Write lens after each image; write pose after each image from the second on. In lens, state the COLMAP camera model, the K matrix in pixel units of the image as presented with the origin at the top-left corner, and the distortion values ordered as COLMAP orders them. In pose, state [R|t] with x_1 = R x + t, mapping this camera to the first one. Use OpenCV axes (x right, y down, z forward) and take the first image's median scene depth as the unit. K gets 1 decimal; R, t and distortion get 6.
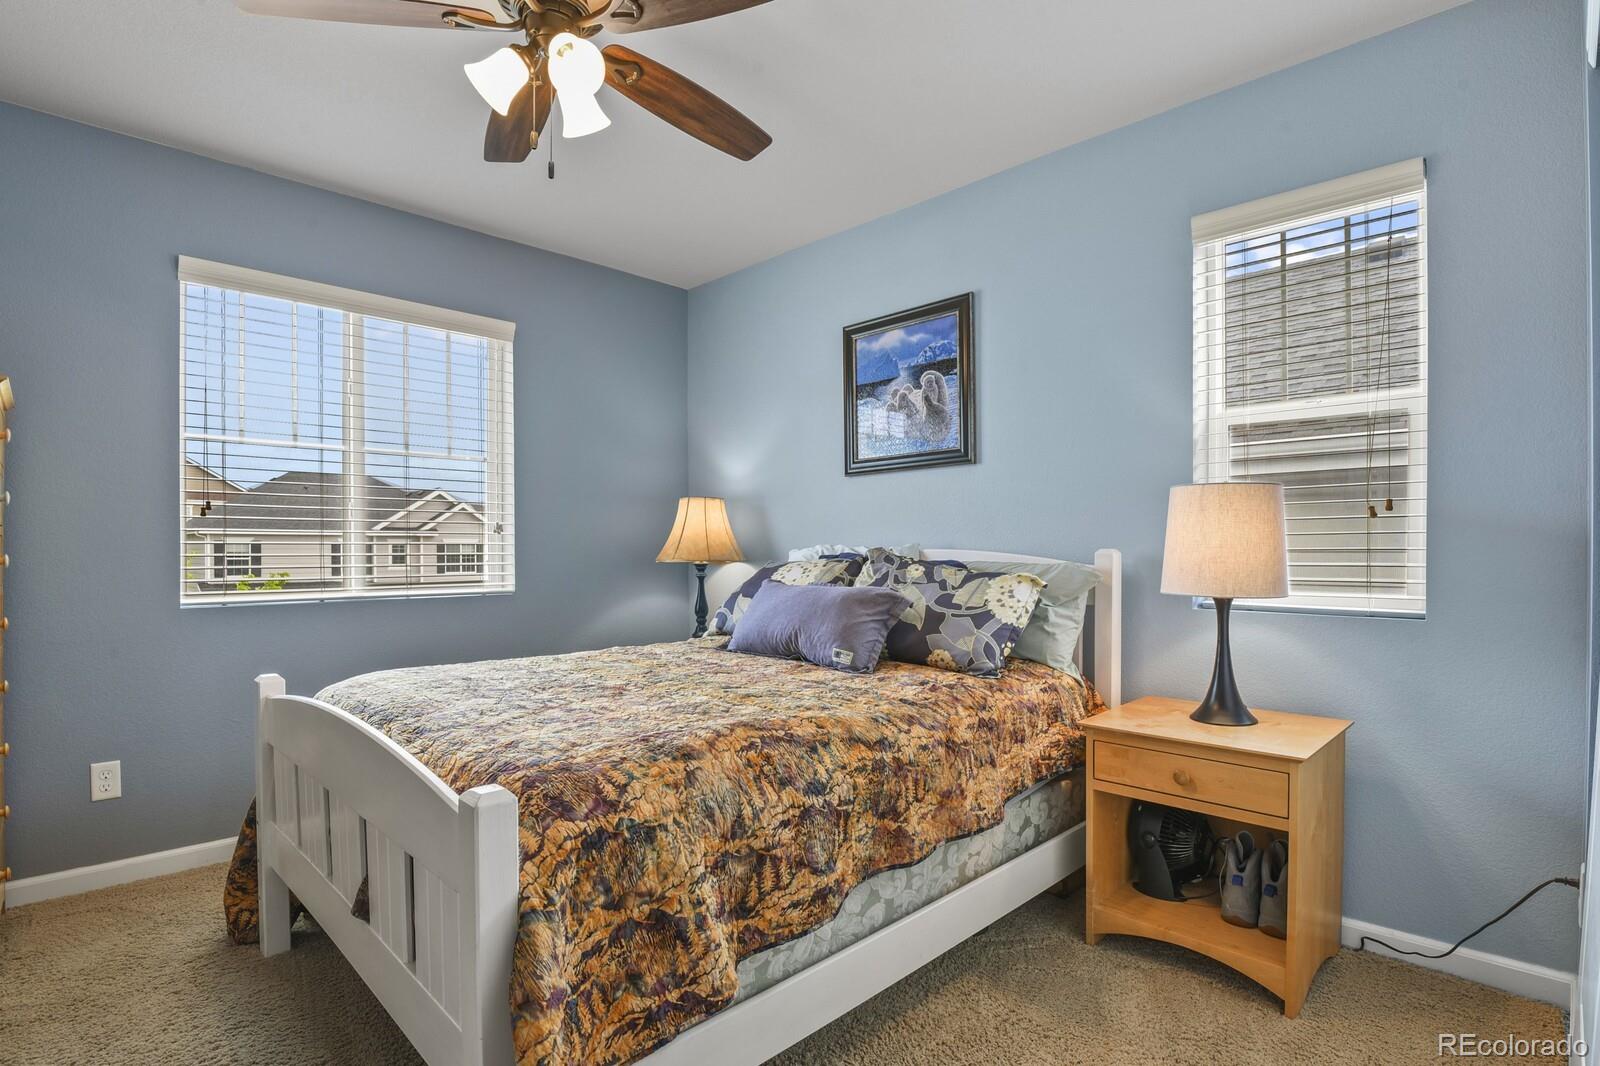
lens RADIAL K [[796.3, 0, 799.8], [0, 796.3, 544.4], [0, 0, 1]] dist [-0.015959, 0.000003]
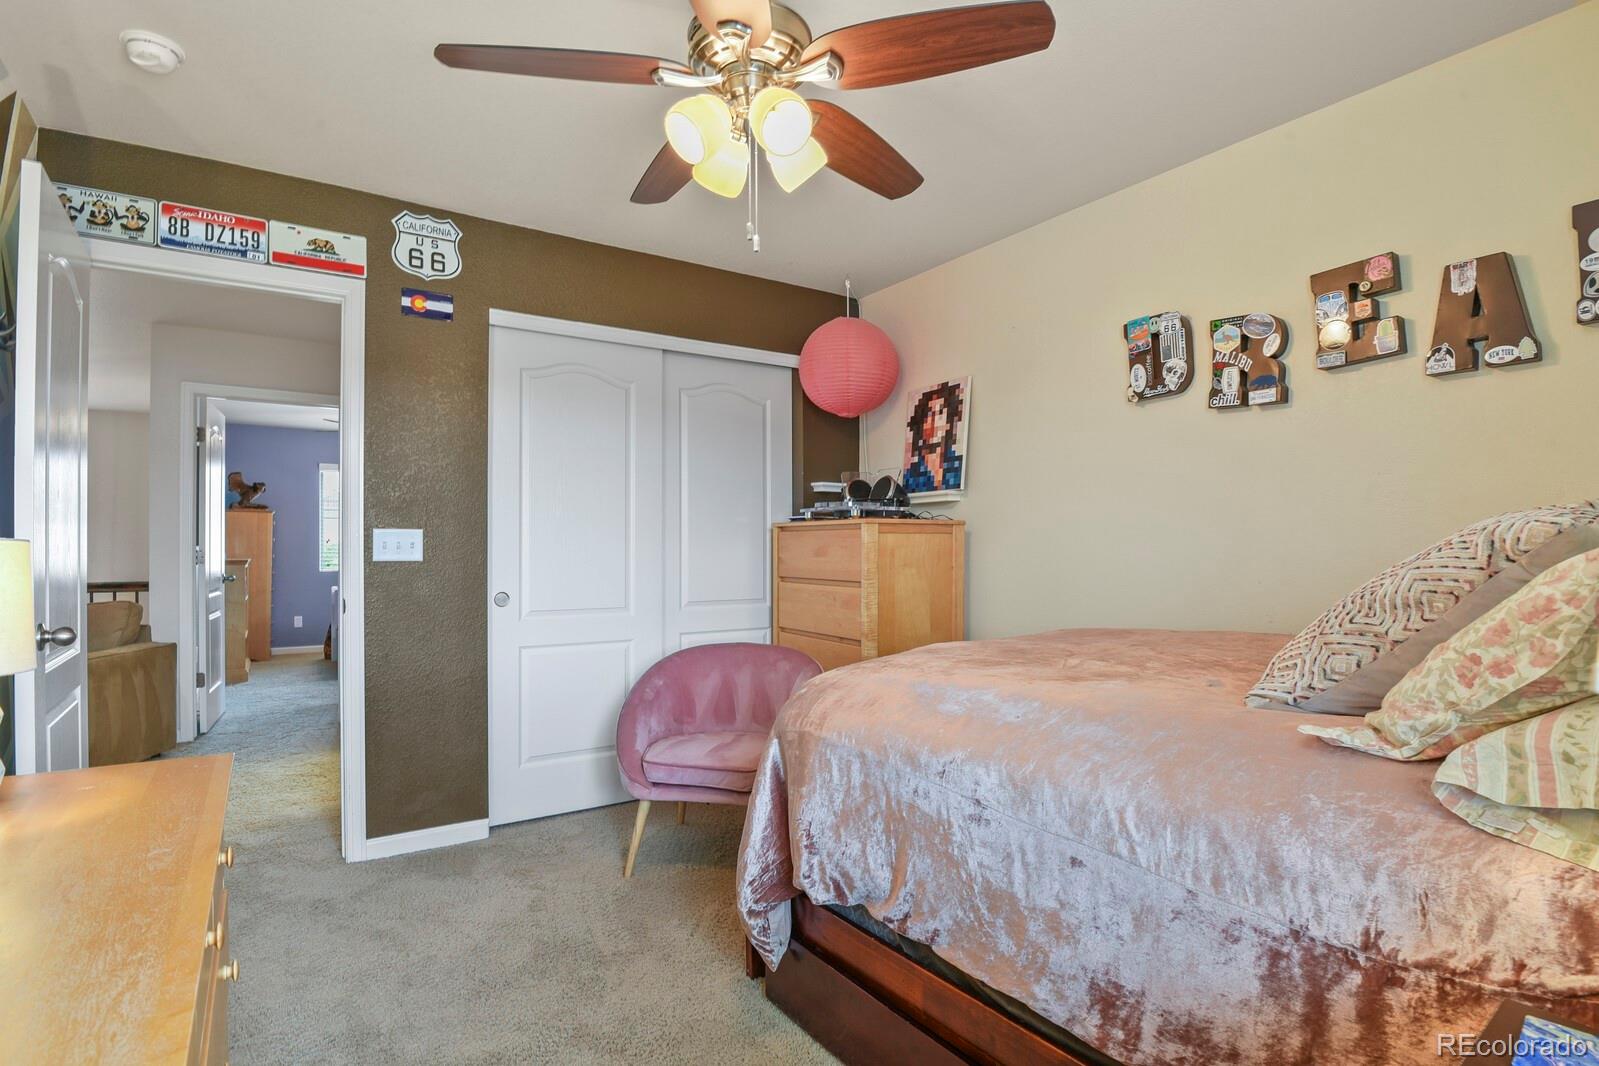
lens RADIAL K [[795.8, 0, 783.3], [0, 795.8, 540.0], [0, 0, 1]] dist [-0.015959, 0.000003]
pose [[0.977876, -0.001696, -0.209178, 2.133843], [-0.000624, 0.999939, -0.011025, -0.013782], [0.209184, 0.010912, 0.977815, -2.159684]]
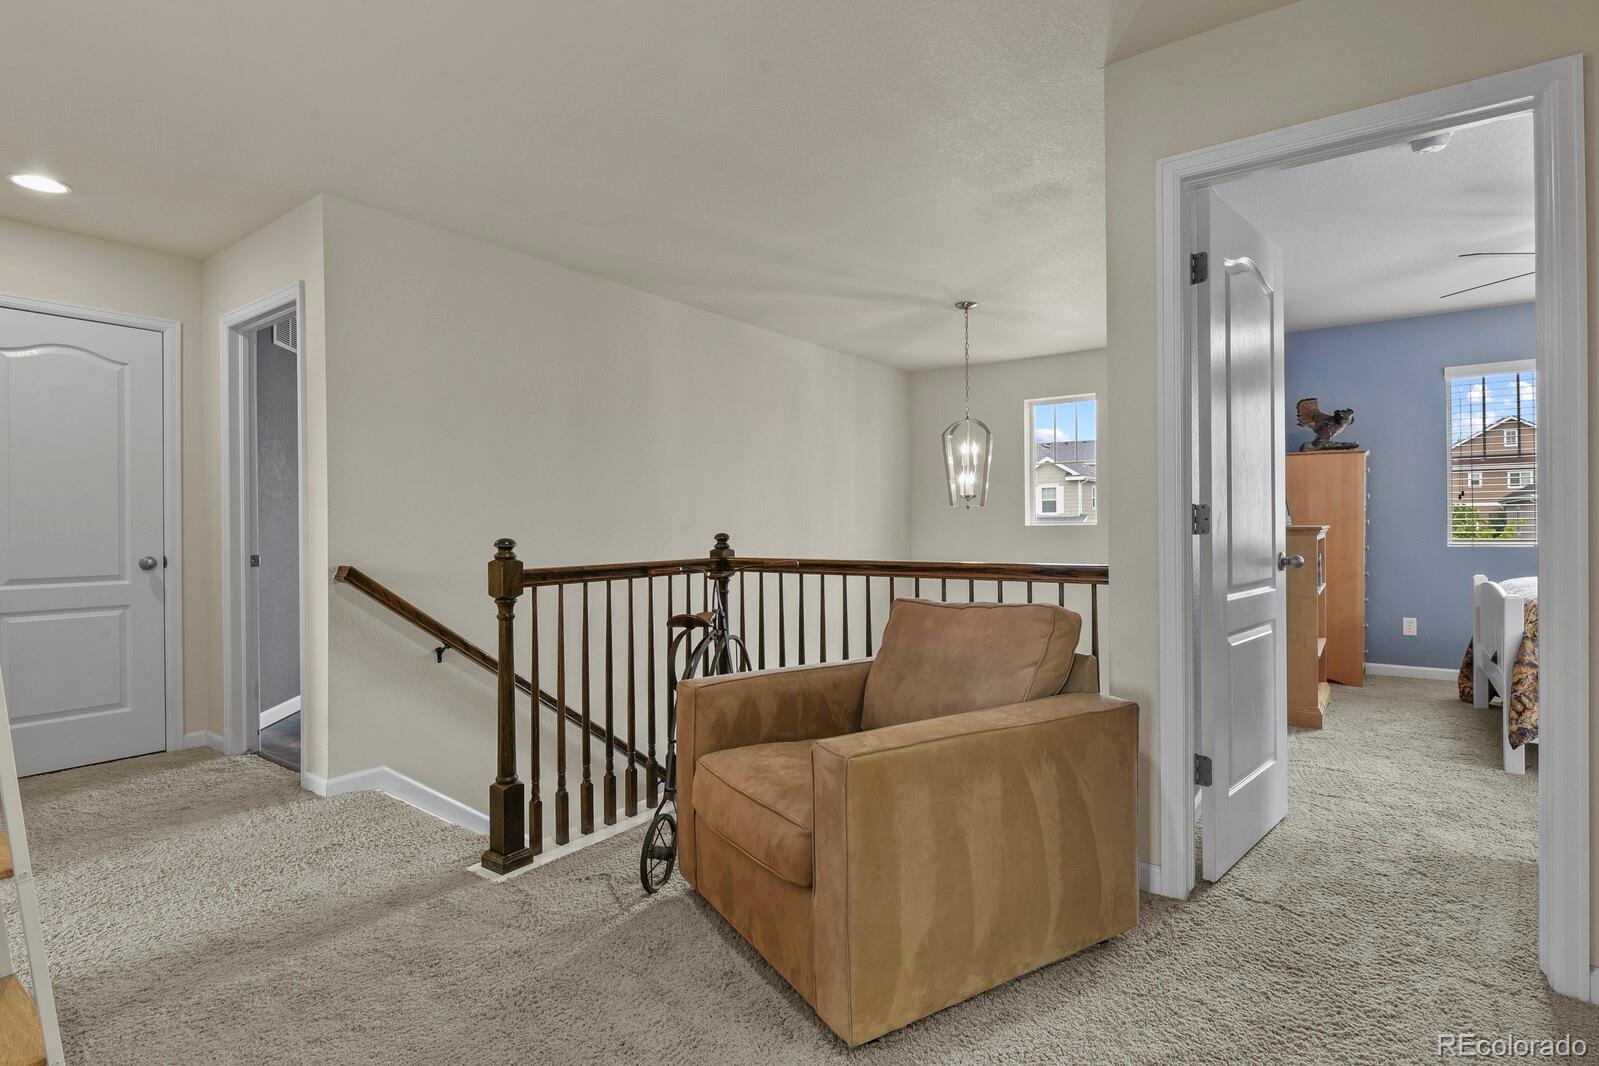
lens RADIAL K [[795.8, 0, 782.9], [0, 795.8, 526.9], [0, 0, 1]] dist [-0.015959, 0.000003]
pose [[0.142656, 0.005865, -0.989755, 1.108348], [0.008231, 0.999941, 0.007112, 0.007023], [0.989738, -0.009161, 0.142599, -1.104473]]
